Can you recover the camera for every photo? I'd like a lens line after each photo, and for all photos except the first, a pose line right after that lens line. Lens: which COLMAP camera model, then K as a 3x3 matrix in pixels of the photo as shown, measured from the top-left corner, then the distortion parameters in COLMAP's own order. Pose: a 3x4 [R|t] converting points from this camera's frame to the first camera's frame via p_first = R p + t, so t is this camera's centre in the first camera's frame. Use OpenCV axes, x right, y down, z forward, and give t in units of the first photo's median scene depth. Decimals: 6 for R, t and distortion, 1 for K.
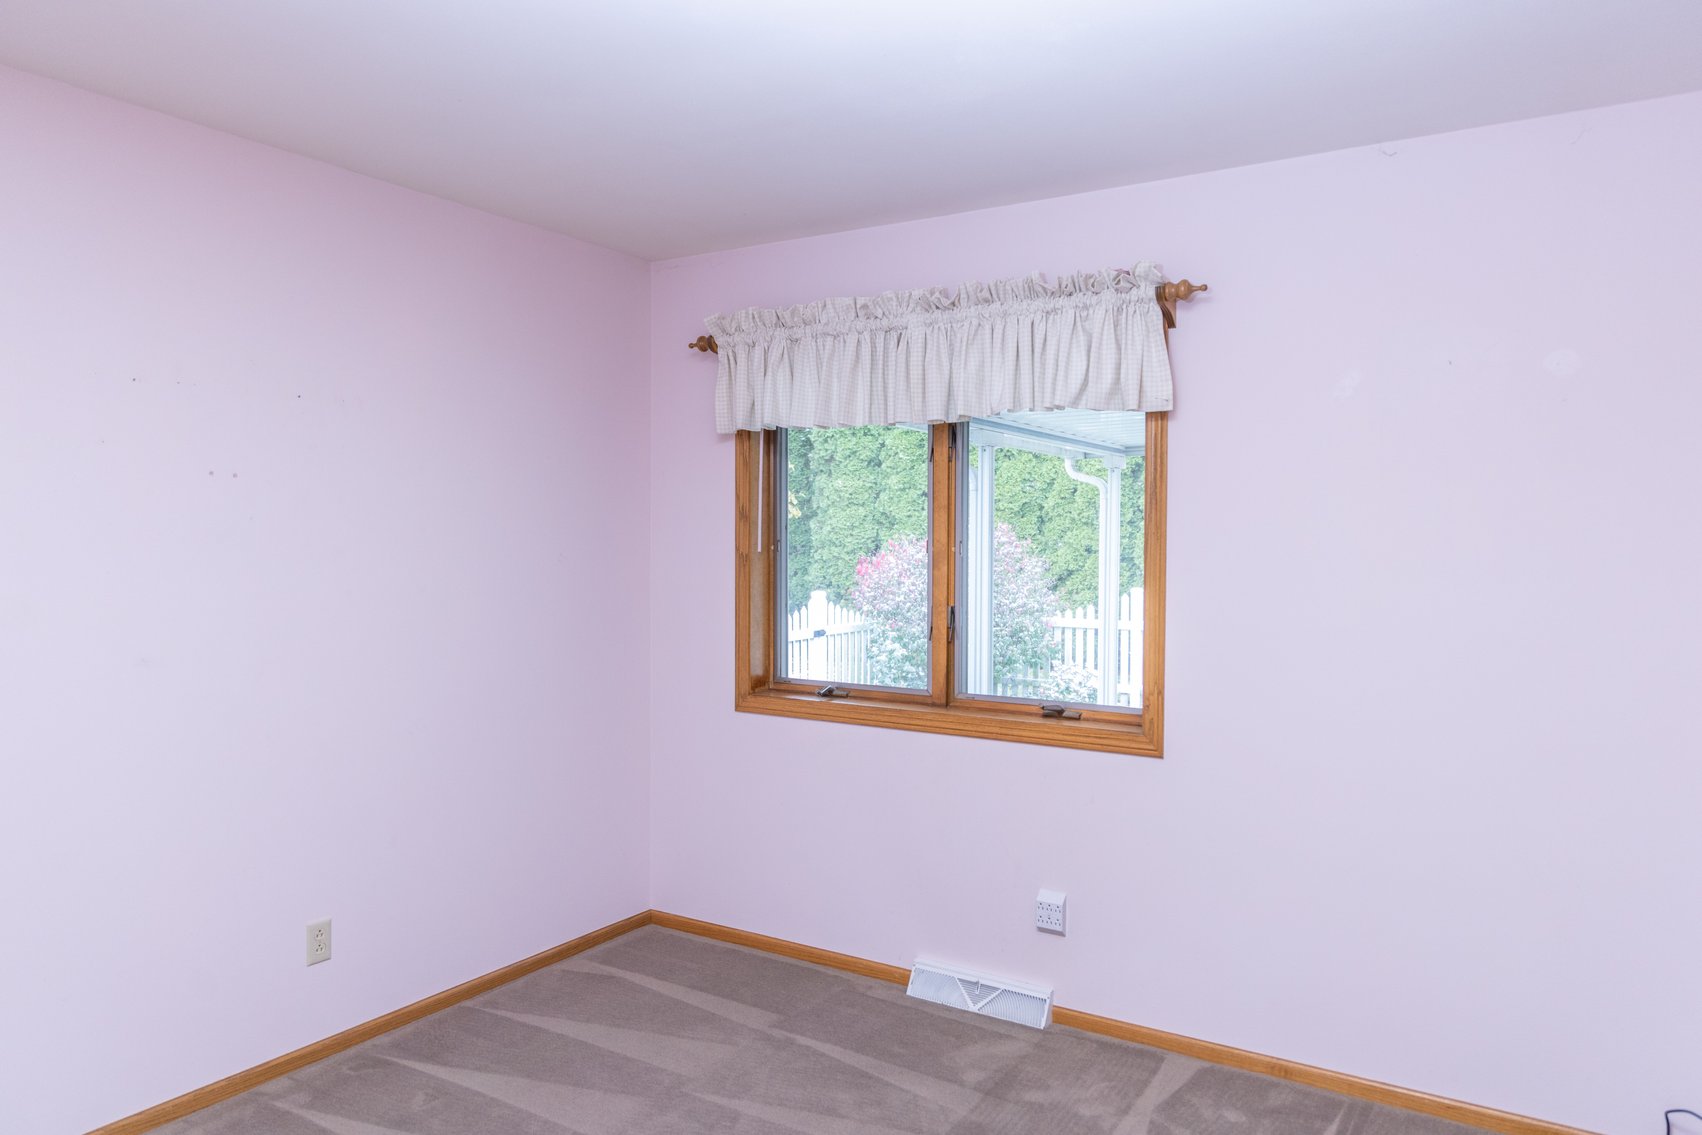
lens RADIAL K [[1137.2, 0, 860.4], [0, 1137.2, 565.3], [0, 0, 1]] dist [0.002276, -0.002233]
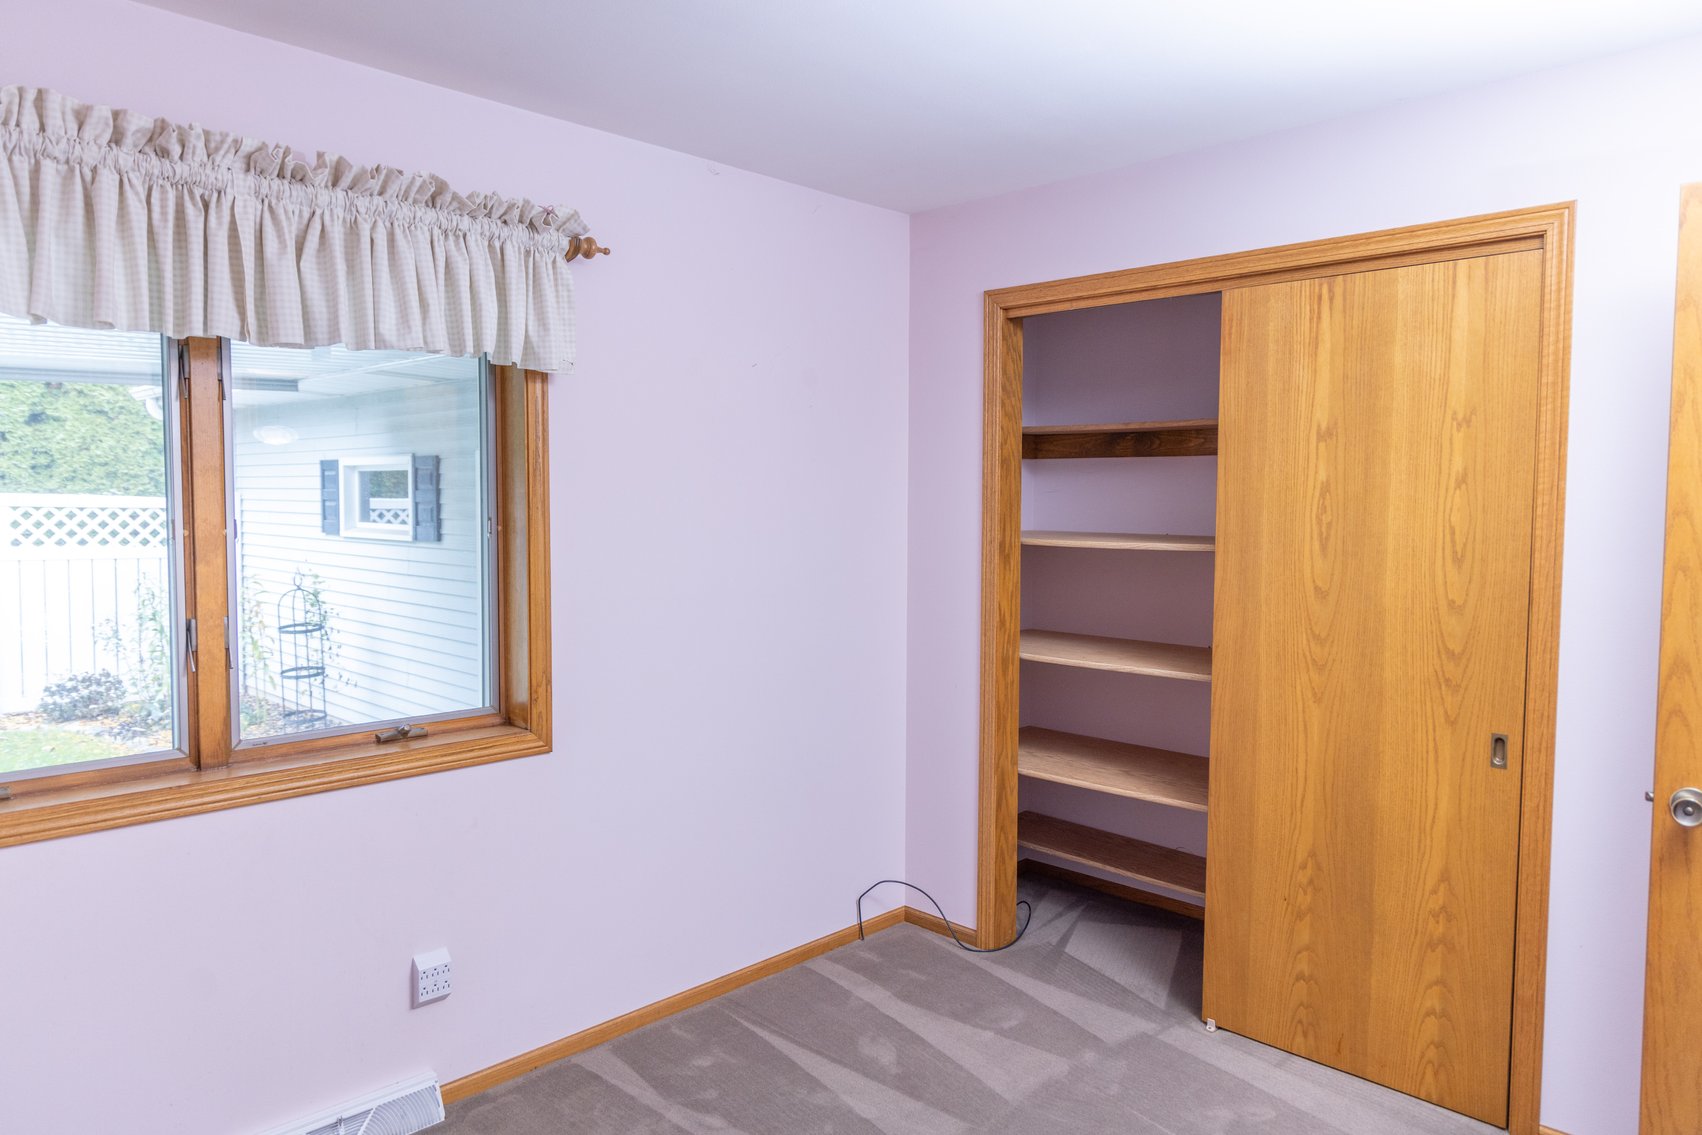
lens RADIAL K [[1137.2, 0, 860.4], [0, 1137.2, 565.3], [0, 0, 1]] dist [0.002276, -0.002233]
pose [[0.211479, -0.063704, 0.975304, -0.988397], [0.019679, 0.997949, 0.060916, -0.056136], [-0.977184, 0.006310, 0.212299, 0.970017]]
